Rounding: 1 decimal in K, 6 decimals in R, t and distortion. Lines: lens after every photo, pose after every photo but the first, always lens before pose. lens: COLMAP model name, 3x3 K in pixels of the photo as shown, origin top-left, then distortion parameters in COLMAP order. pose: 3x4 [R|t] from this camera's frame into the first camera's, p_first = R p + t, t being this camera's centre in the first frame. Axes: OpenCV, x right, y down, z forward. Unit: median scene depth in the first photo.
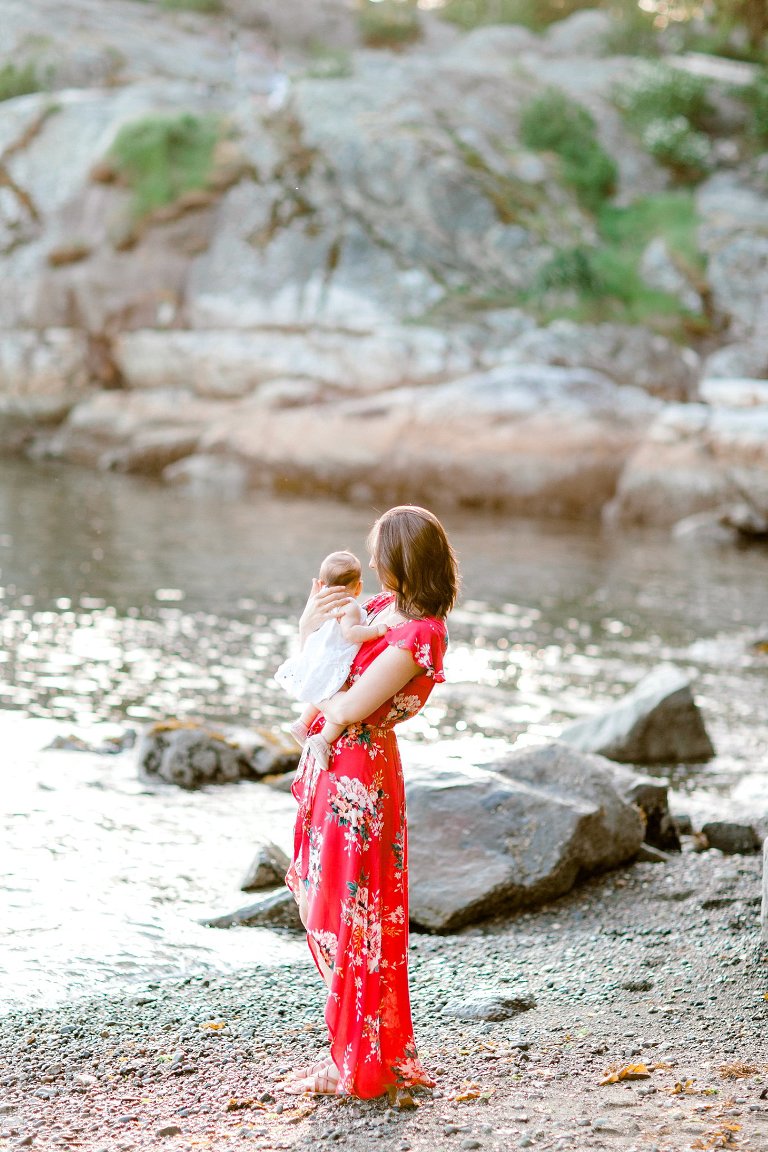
lens RADIAL K [[2902.6, 0, 384.0], [0, 2902.6, 576.0], [0, 0, 1]] dist [0.129157, -0.236507]
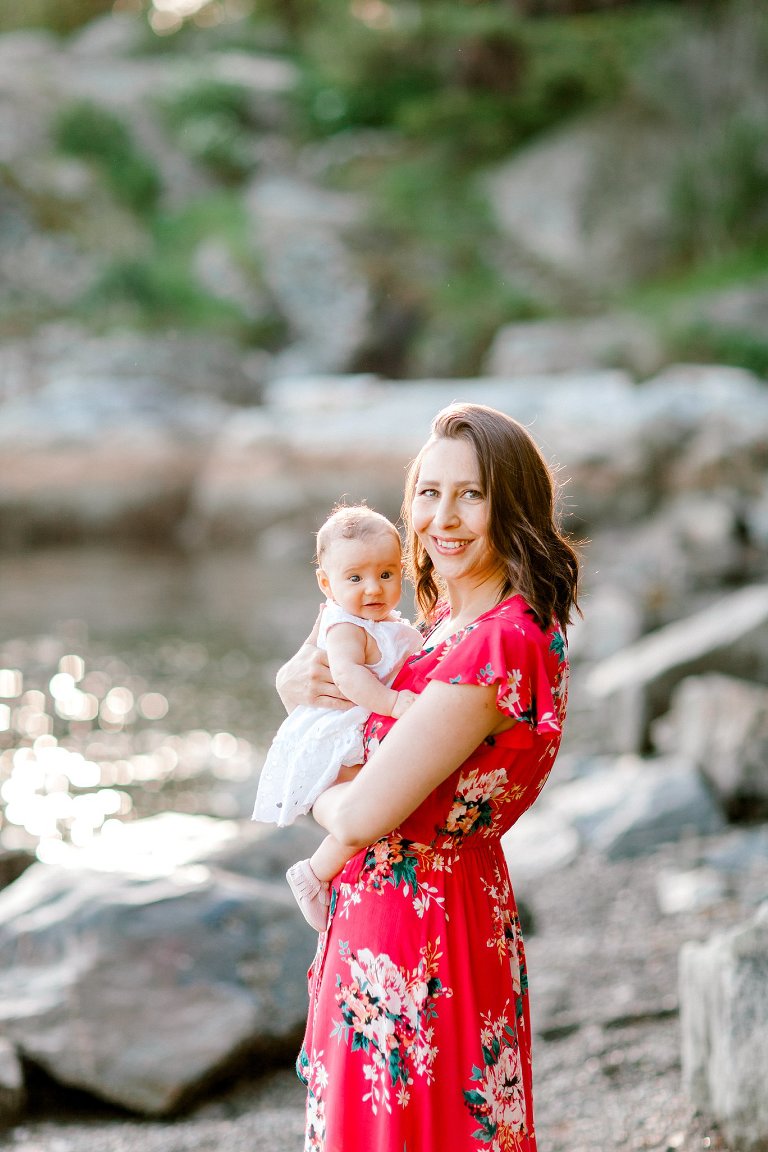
lens RADIAL K [[2884.5, 0, 384.0], [0, 2884.5, 576.0], [0, 0, 1]] dist [-0.008888, 0.722662]
pose [[0.983676, -0.081206, 0.160585, -0.010319], [0.083138, 0.996524, -0.005333, 0.001409], [-0.159594, 0.018596, 0.987008, 0.070856]]
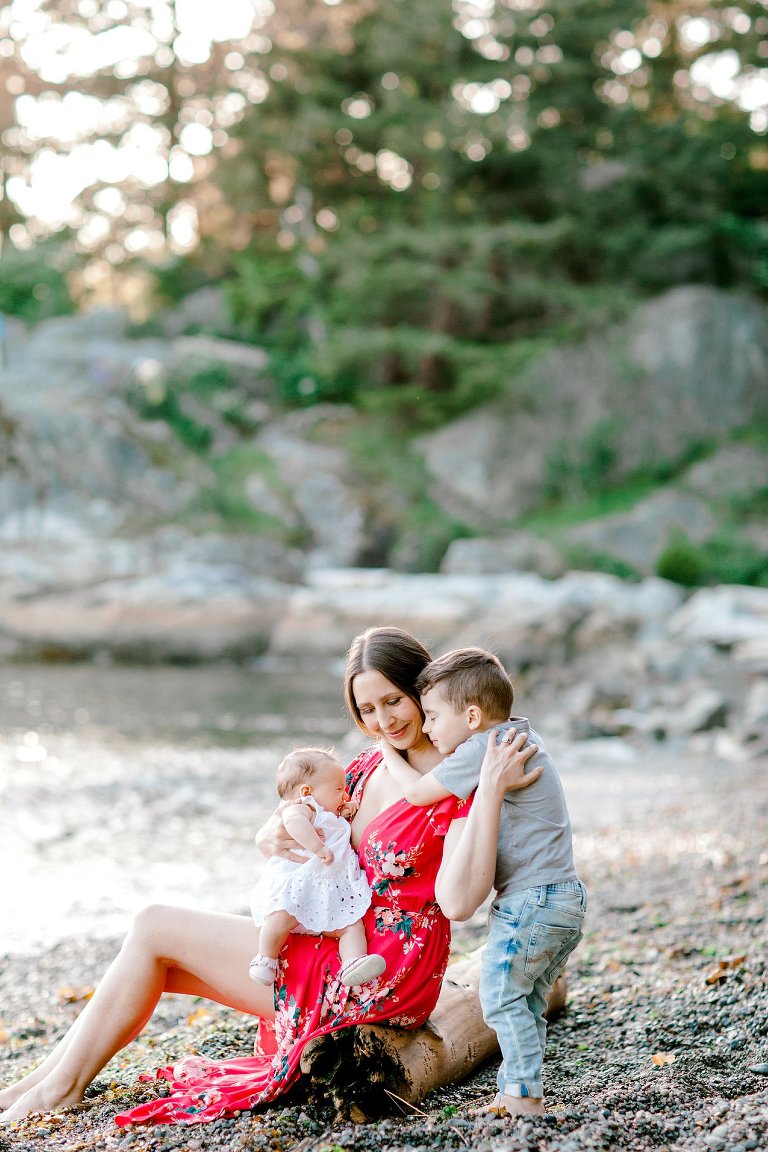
lens RADIAL K [[2768.9, 0, 384.0], [0, 2768.9, 576.0], [0, 0, 1]] dist [0.028346, 0.013748]
pose [[0.949208, -0.029316, 0.313280, -0.290410], [0.049631, 0.997136, -0.057067, 0.016630], [-0.310710, 0.069717, 0.947945, -0.345016]]
